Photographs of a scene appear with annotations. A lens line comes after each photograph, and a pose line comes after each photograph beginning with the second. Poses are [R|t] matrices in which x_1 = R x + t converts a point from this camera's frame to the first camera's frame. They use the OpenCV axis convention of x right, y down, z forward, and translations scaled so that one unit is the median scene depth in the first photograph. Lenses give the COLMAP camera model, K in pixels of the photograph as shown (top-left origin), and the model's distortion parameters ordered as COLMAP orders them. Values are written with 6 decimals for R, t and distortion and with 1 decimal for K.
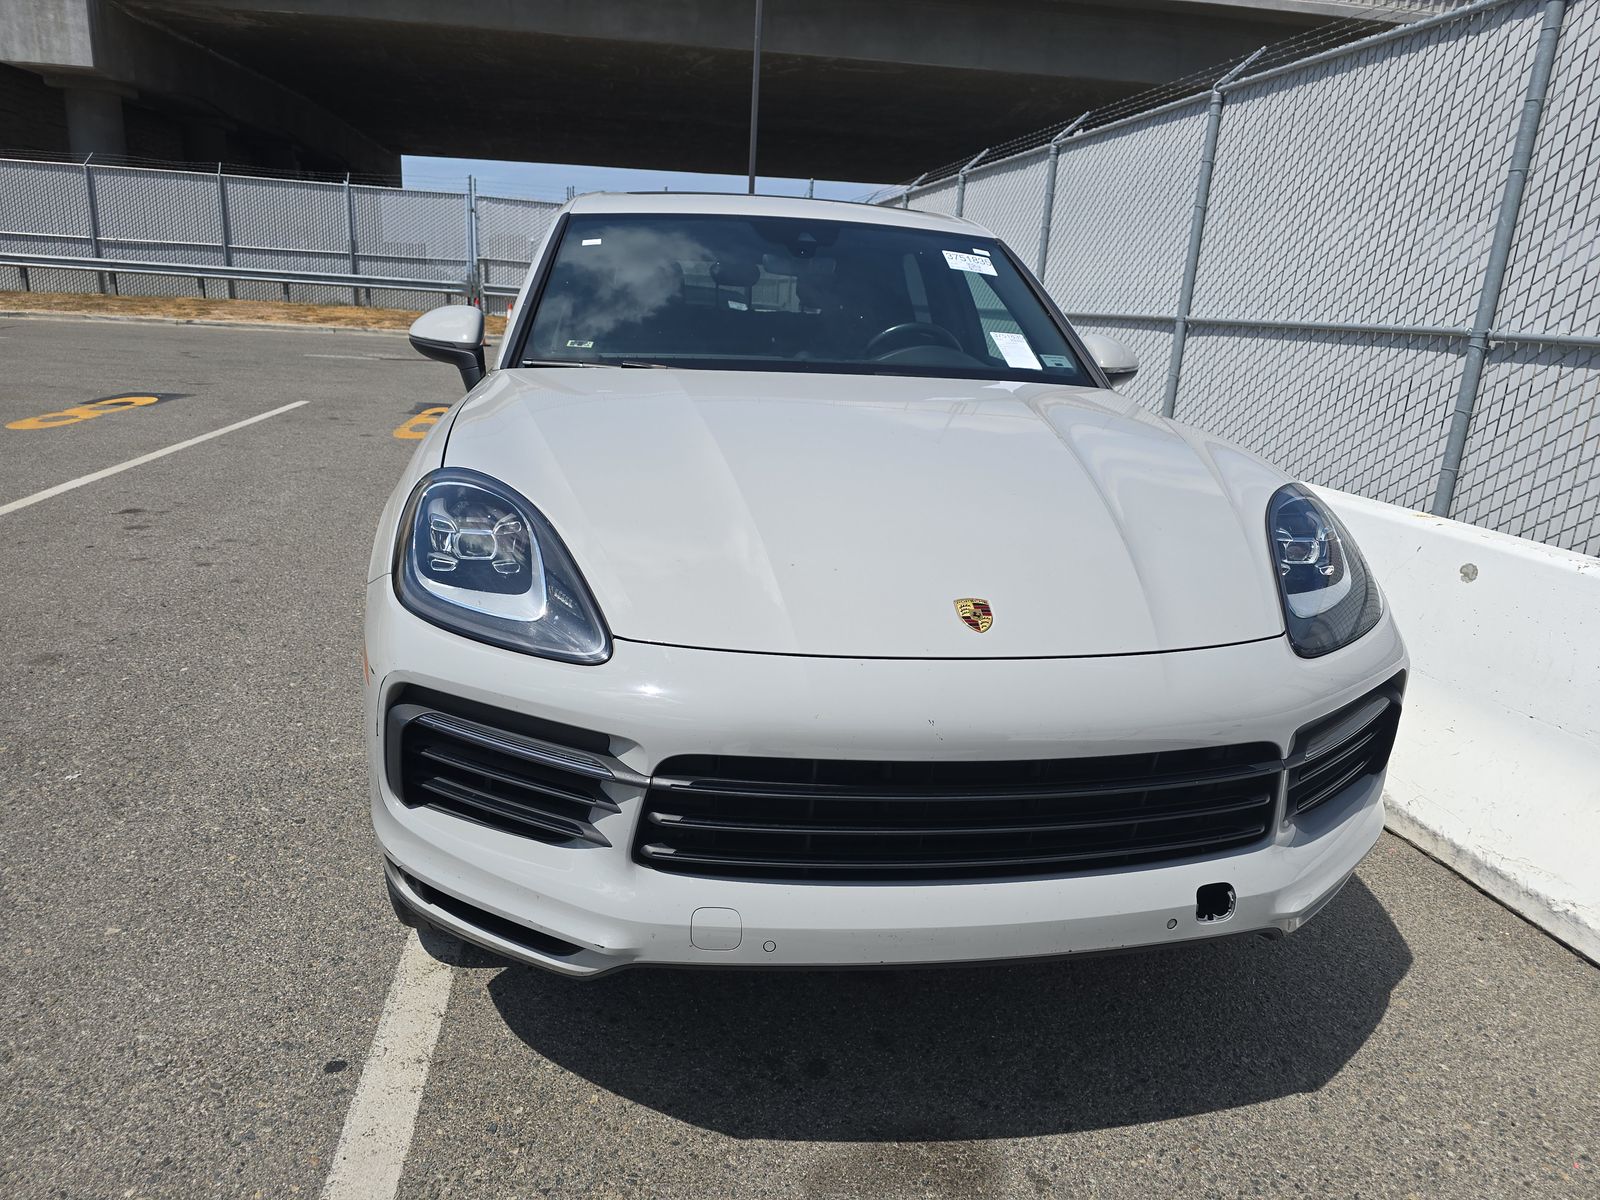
lens RADIAL K [[1084.2, 0, 800.4], [0, 1084.2, 599.3], [0, 0, 1]] dist [0.029899, -0.027493]
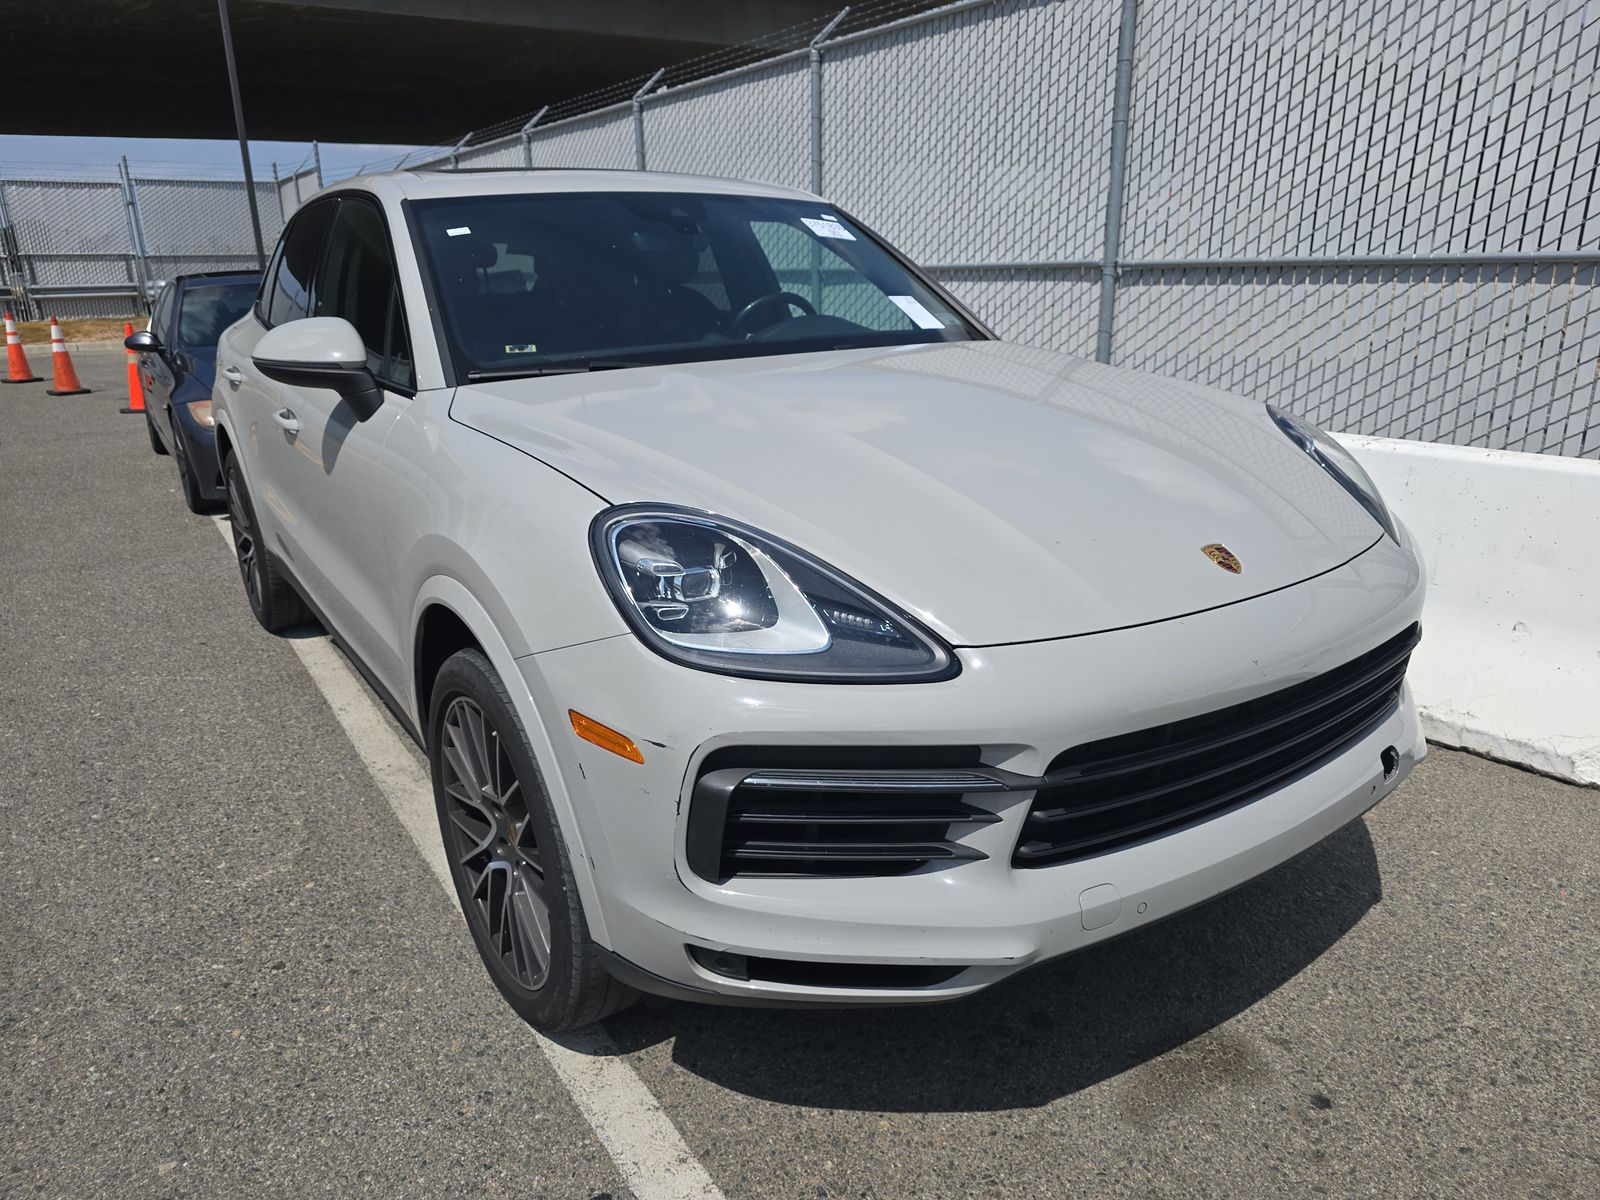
lens RADIAL K [[1084.2, 0, 813.8], [0, 1084.2, 600.1], [0, 0, 1]] dist [0.029899, -0.027493]
pose [[0.905342, -0.190705, 0.379458, -0.298440], [0.177040, 0.981643, 0.070948, -0.044855], [-0.386022, 0.002947, 0.922485, 0.074422]]
